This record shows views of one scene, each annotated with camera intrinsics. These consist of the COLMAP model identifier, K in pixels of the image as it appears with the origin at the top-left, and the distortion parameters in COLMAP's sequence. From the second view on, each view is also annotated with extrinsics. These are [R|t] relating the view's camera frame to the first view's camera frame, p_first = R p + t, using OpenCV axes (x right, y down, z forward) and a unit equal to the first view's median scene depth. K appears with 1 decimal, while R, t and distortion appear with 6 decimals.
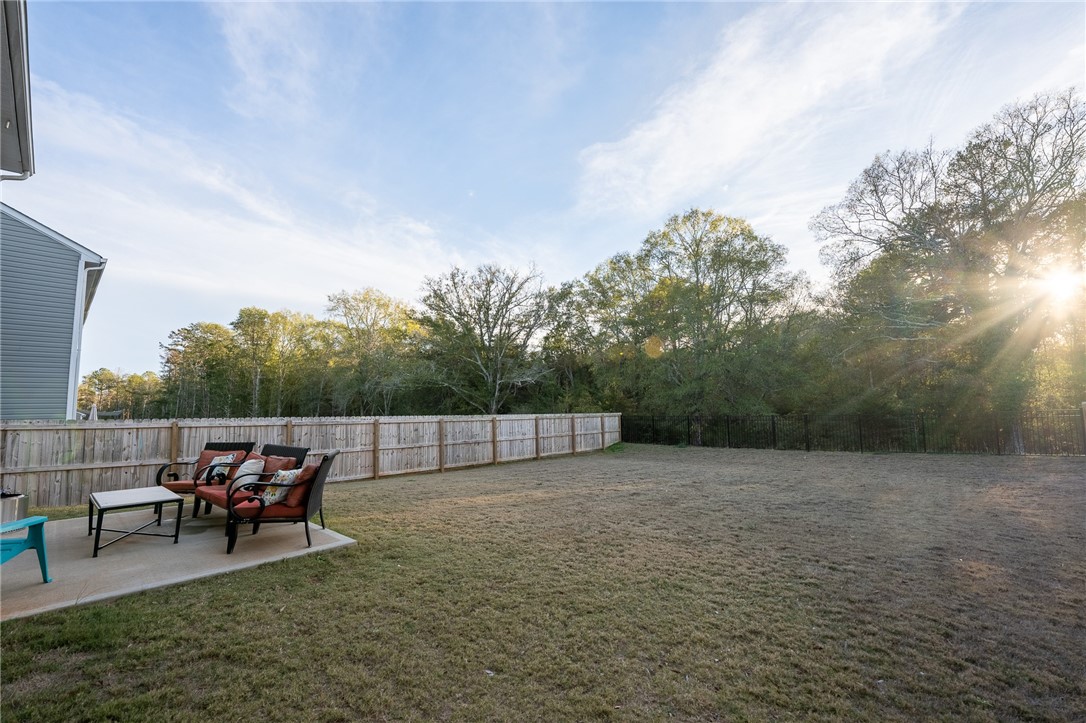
lens RADIAL K [[447.7, 0, 543.0], [0, 447.7, 361.5], [0, 0, 1]] dist [-0.000046, 0.000050]
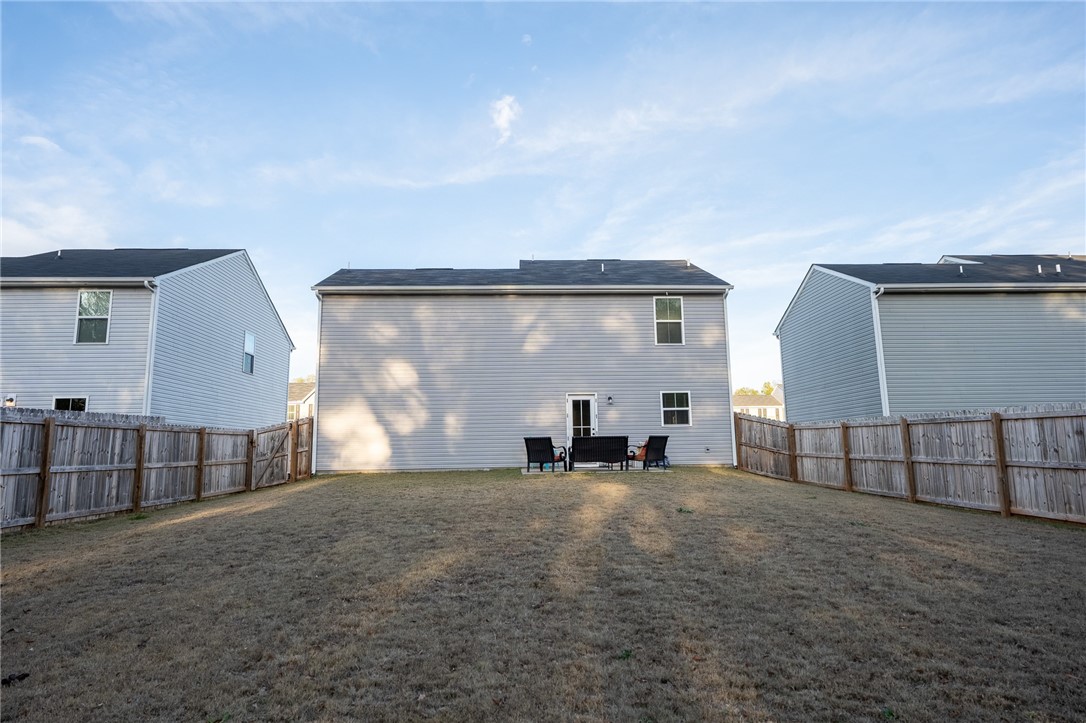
lens RADIAL K [[586.4, 0, 543.0], [0, 586.4, 361.5], [0, 0, 1]] dist [0.000246, 0.000077]
pose [[-0.706070, -0.060860, -0.705522, 0.643421], [0.108308, 0.975297, -0.192523, 0.153183], [0.699810, -0.212348, -0.682037, 1.187016]]
